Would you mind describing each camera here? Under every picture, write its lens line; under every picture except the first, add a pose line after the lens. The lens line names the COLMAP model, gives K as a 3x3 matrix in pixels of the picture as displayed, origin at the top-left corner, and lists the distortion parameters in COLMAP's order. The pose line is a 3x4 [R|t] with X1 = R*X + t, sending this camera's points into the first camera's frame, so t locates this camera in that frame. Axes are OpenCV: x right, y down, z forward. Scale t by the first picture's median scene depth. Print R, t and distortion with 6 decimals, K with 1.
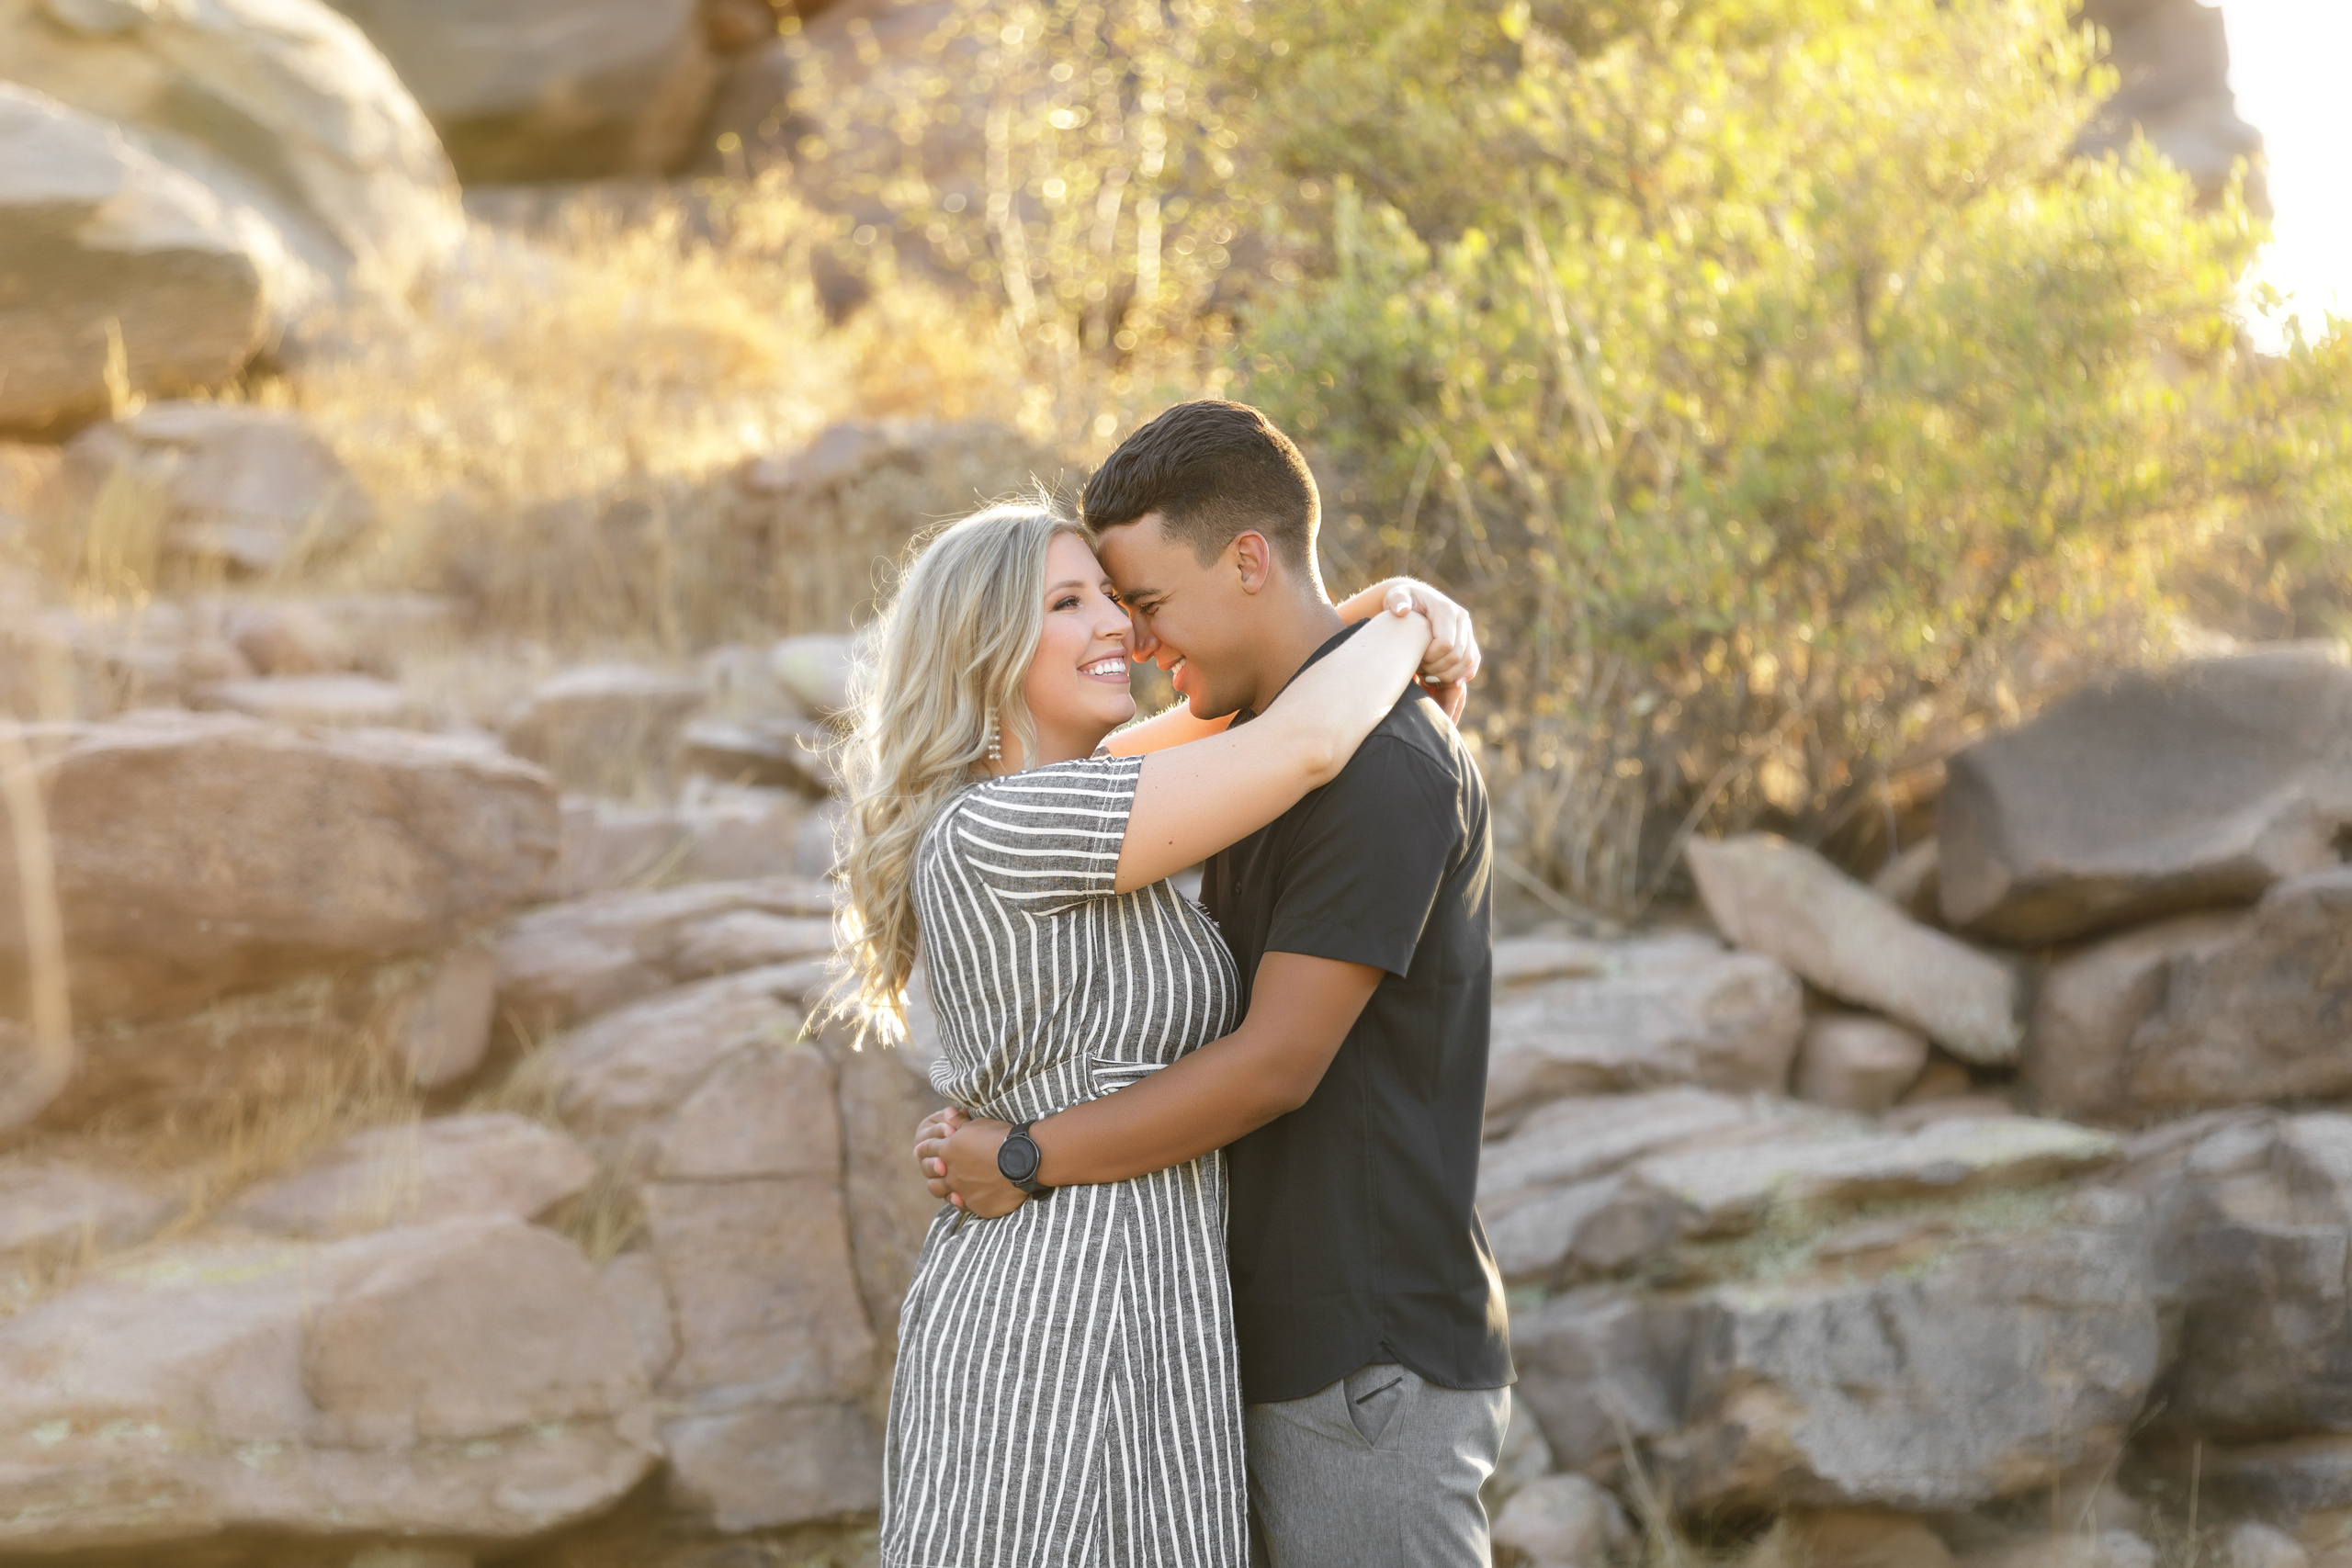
lens RADIAL K [[12099.7, 0, 1214.4], [0, 12099.7, 767.4], [0, 0, 1]] dist [0.136131, 0.000000]
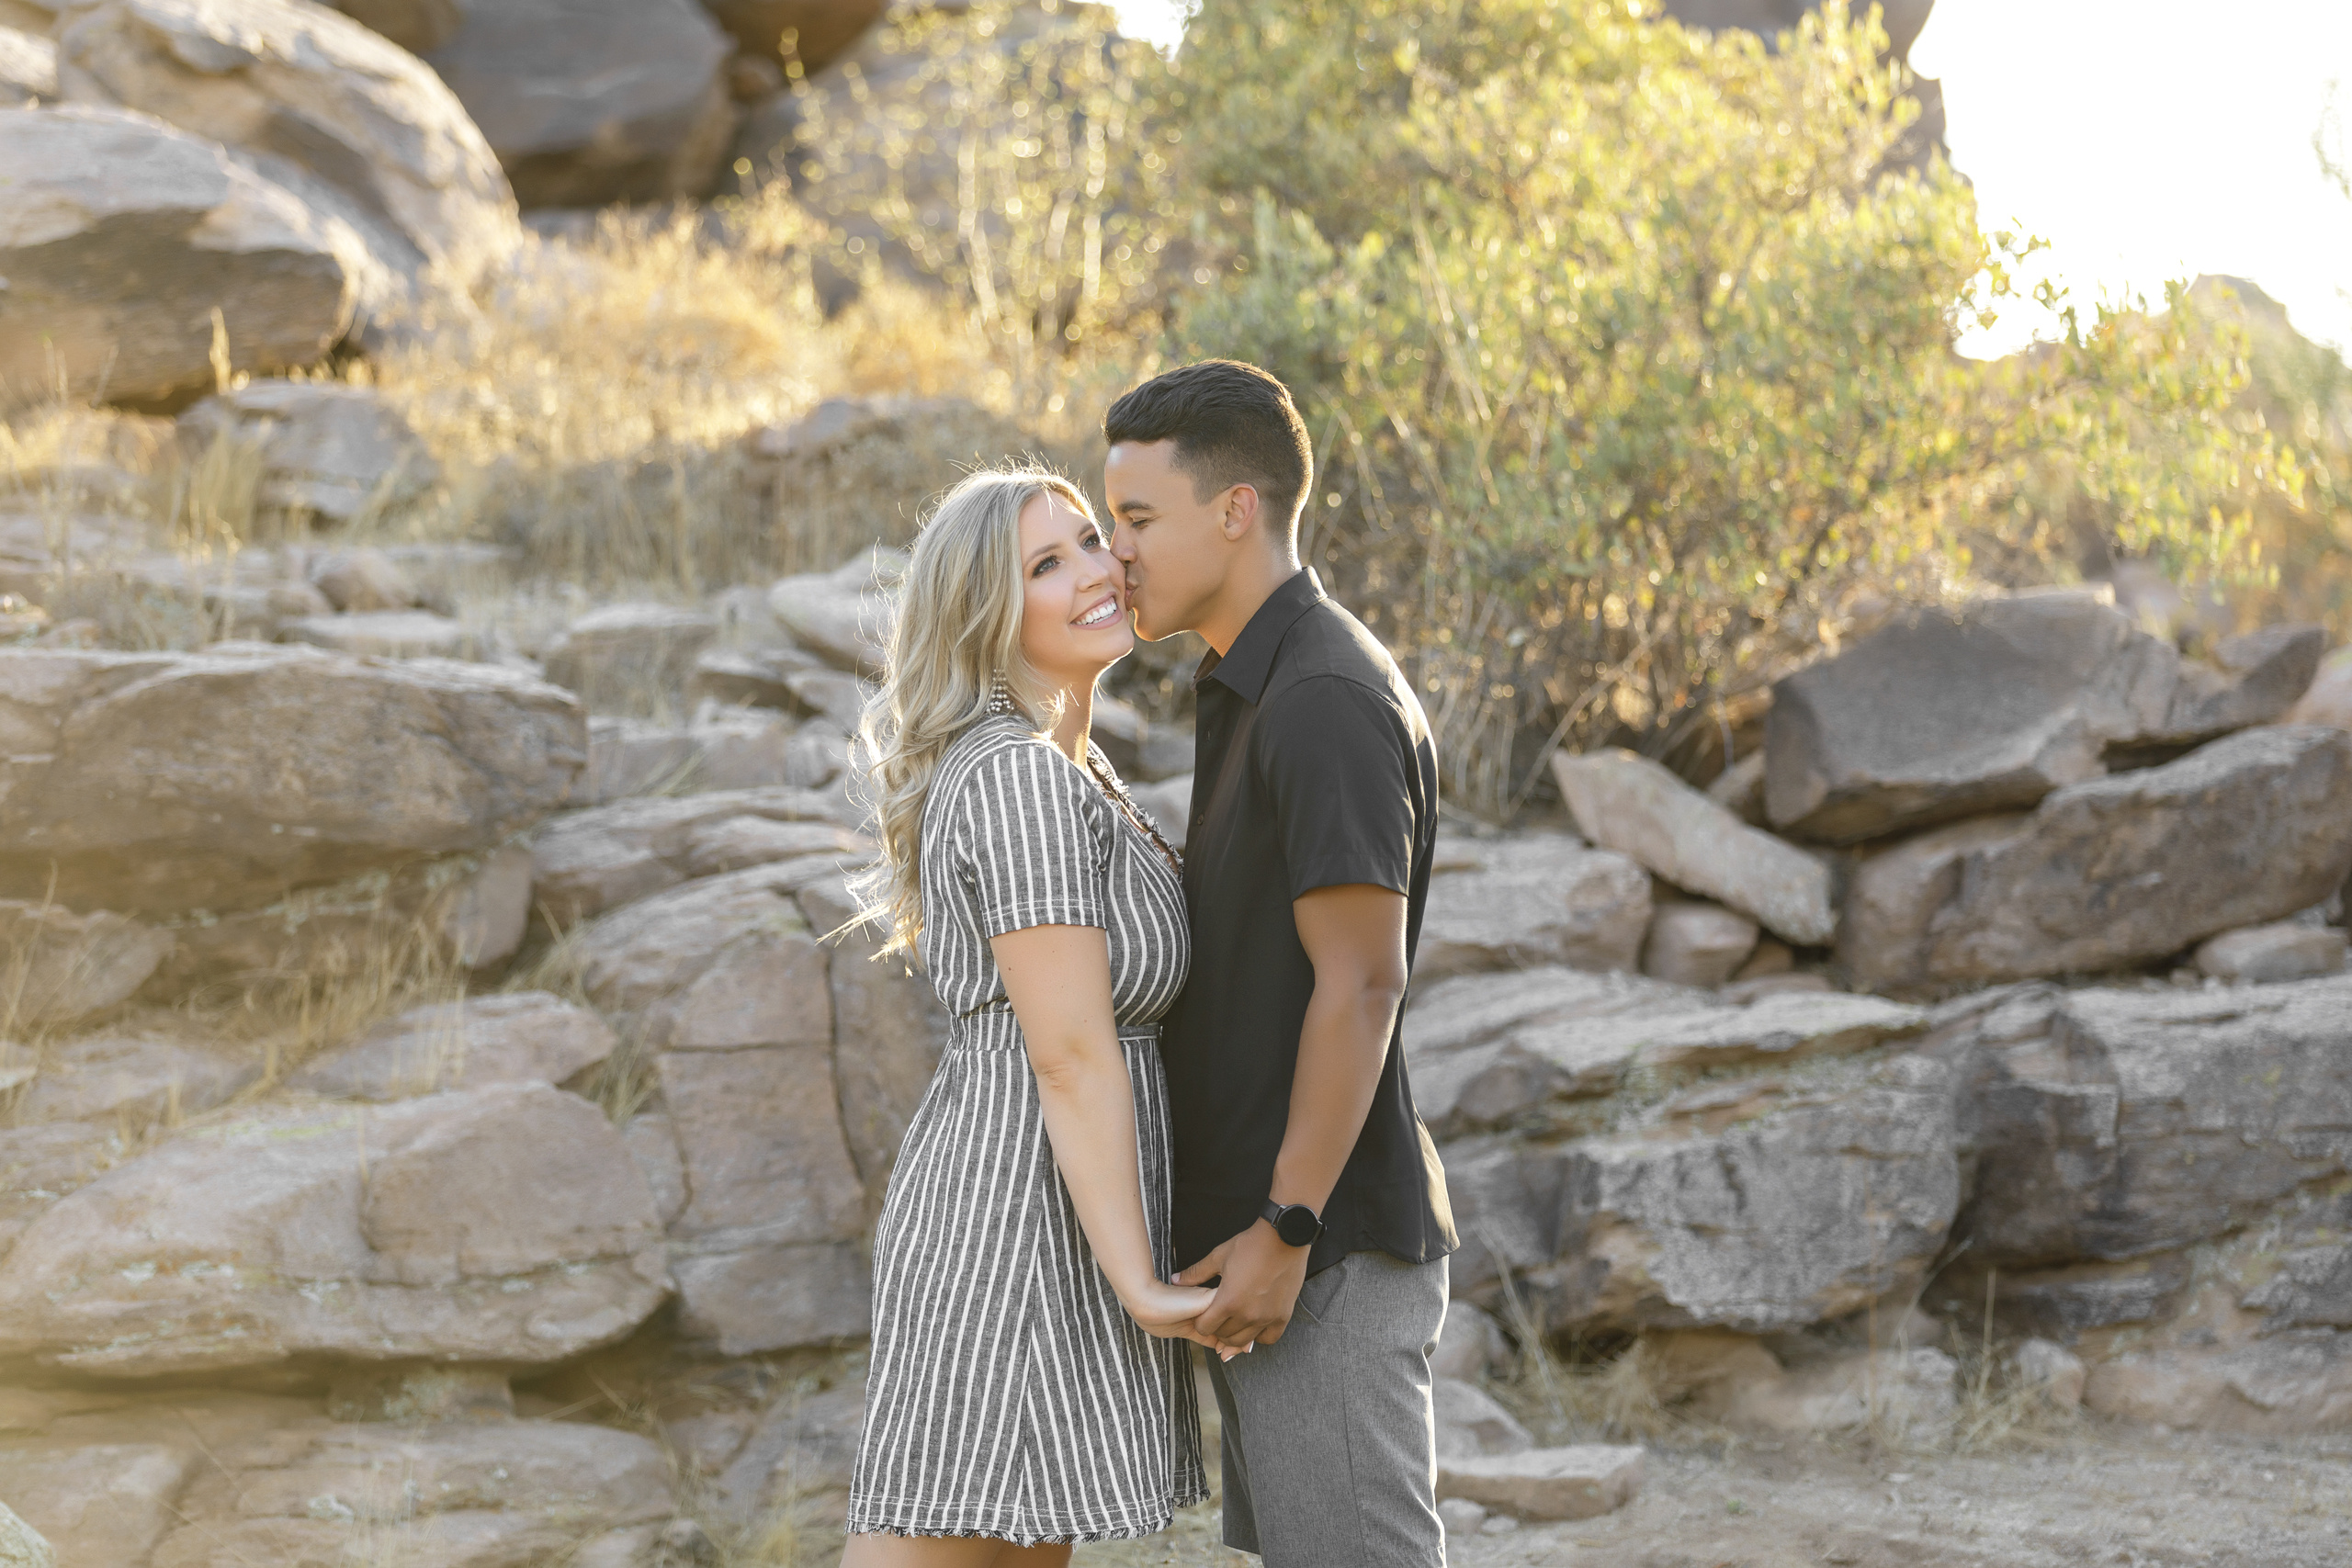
lens RADIAL K [[8974.1, 0, 1244.3], [0, 8974.1, 613.4], [0, 0, 1]] dist [-0.016305, 0.000000]
pose [[0.999910, 0.002096, 0.013269, -0.002531], [-0.002008, 0.999976, -0.006614, -0.001853], [-0.013282, 0.006587, 0.999890, 0.134195]]
